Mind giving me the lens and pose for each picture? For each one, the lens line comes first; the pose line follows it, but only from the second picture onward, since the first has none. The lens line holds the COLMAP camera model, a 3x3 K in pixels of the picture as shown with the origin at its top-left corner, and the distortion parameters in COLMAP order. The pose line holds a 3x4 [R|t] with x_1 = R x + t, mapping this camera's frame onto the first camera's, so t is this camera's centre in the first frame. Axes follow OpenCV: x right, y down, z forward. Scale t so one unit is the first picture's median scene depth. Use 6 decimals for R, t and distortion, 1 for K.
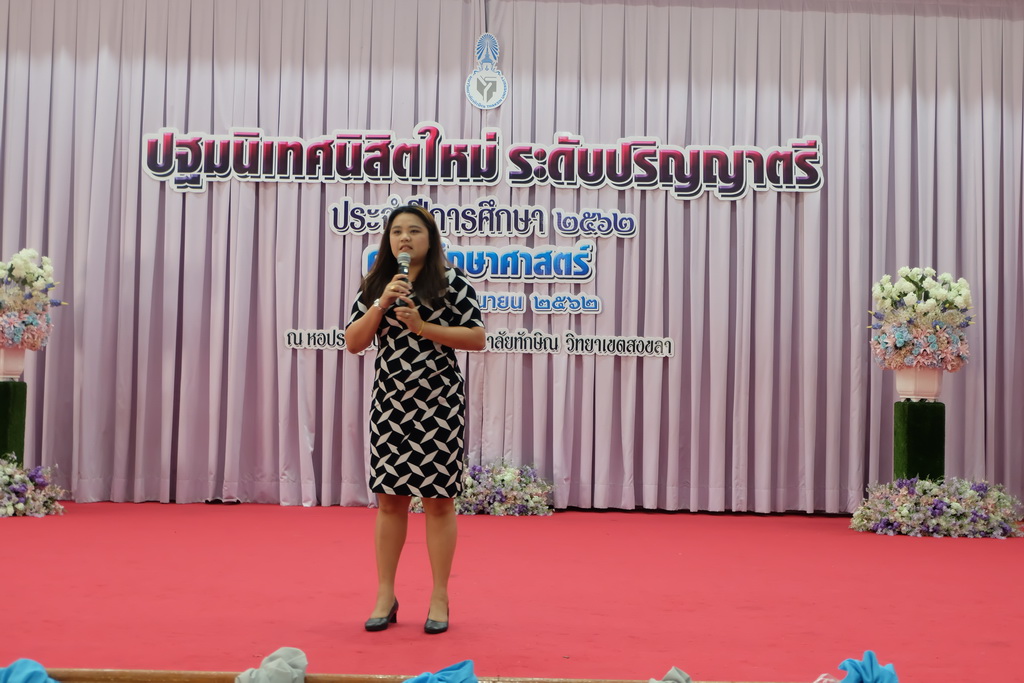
lens RADIAL K [[1224.7, 0, 540.0], [0, 1224.7, 328.5], [0, 0, 1]] dist [-0.042750, 0.000000]
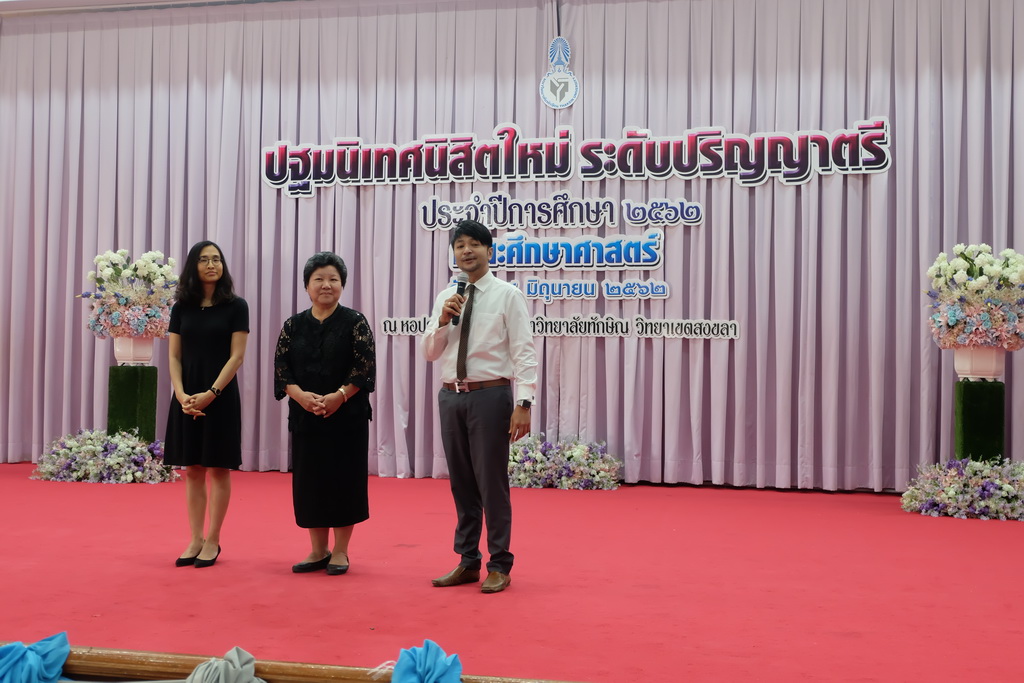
lens RADIAL K [[1079.4, 0, 541.9], [0, 1079.4, 340.3], [0, 0, 1]] dist [-0.039506, 0.000000]
pose [[0.976502, -0.010993, -0.215226, 0.142010], [0.015682, 0.999675, 0.020091, 0.003674], [0.214936, -0.022995, 0.976357, 0.074097]]
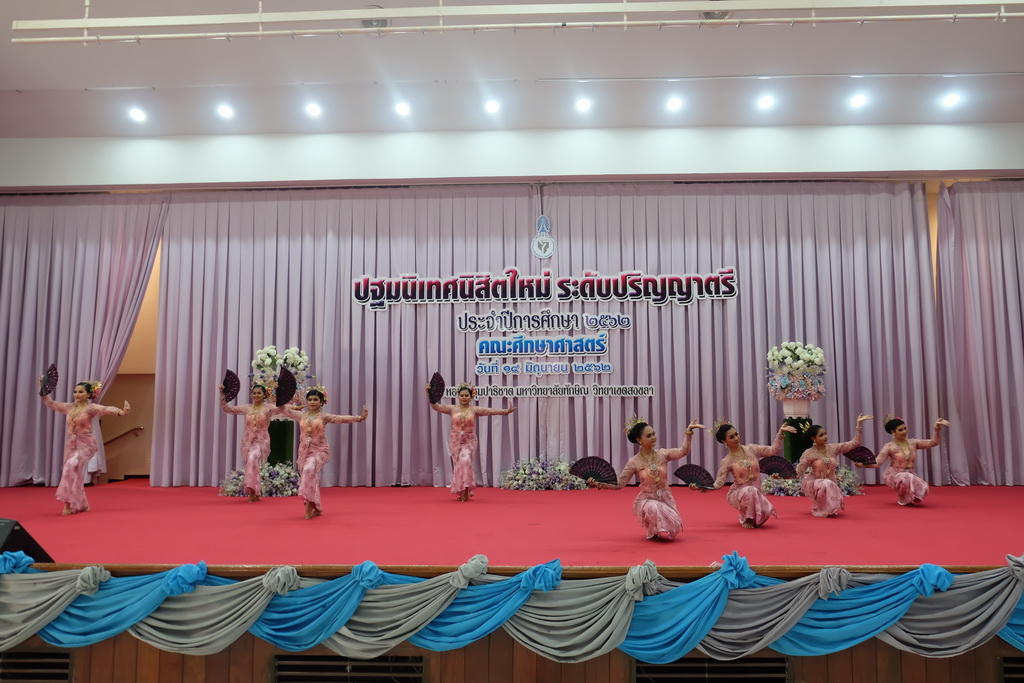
lens RADIAL K [[781.9, 0, 530.9], [0, 781.9, 333.2], [0, 0, 1]] dist [-0.078404, 0.097322]
pose [[0.998157, -0.031376, -0.051946, -0.006973], [0.029031, 0.998552, -0.045299, -0.021218], [0.053292, 0.043708, 0.997622, -0.121540]]
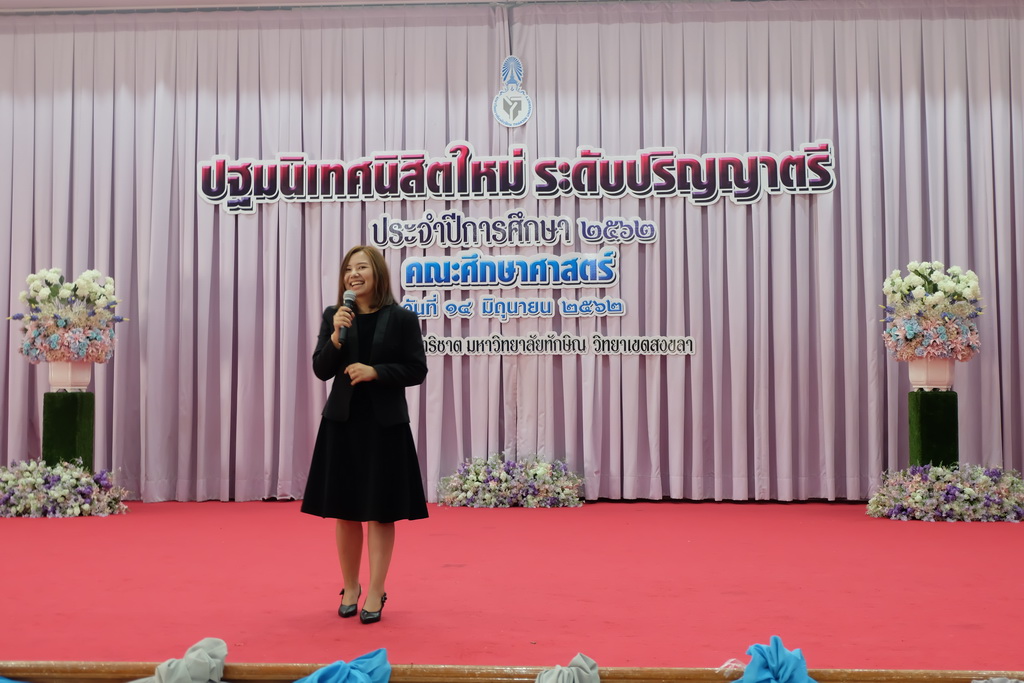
lens RADIAL K [[1126.3, 0, 534.1], [0, 1126.3, 331.6], [0, 0, 1]] dist [-0.016891, 0.000000]
pose [[0.997311, -0.027232, -0.068042, 0.036882], [0.026929, 0.999623, -0.005364, 0.004913], [0.068162, 0.003517, 0.997668, 0.021638]]
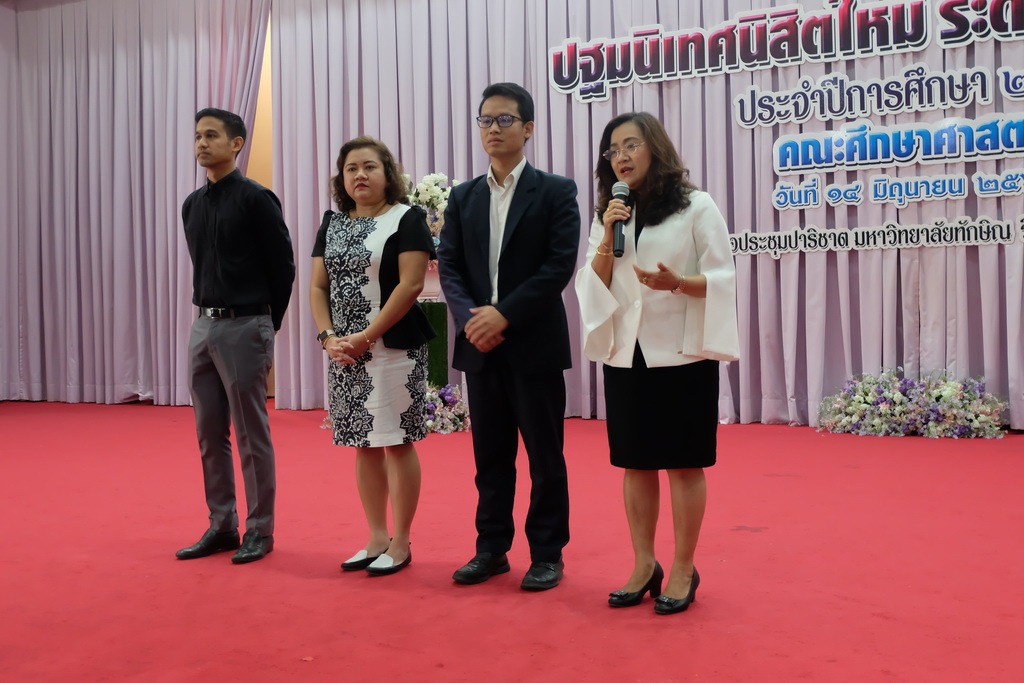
lens RADIAL K [[1126.3, 0, 520.7], [0, 1126.3, 331.4], [0, 0, 1]] dist [-0.016891, 0.000000]
pose [[0.874434, -0.026683, -0.484410, 0.090795], [0.063152, 0.996251, 0.059121, 0.013930], [0.481016, -0.082288, 0.872841, 0.172373]]
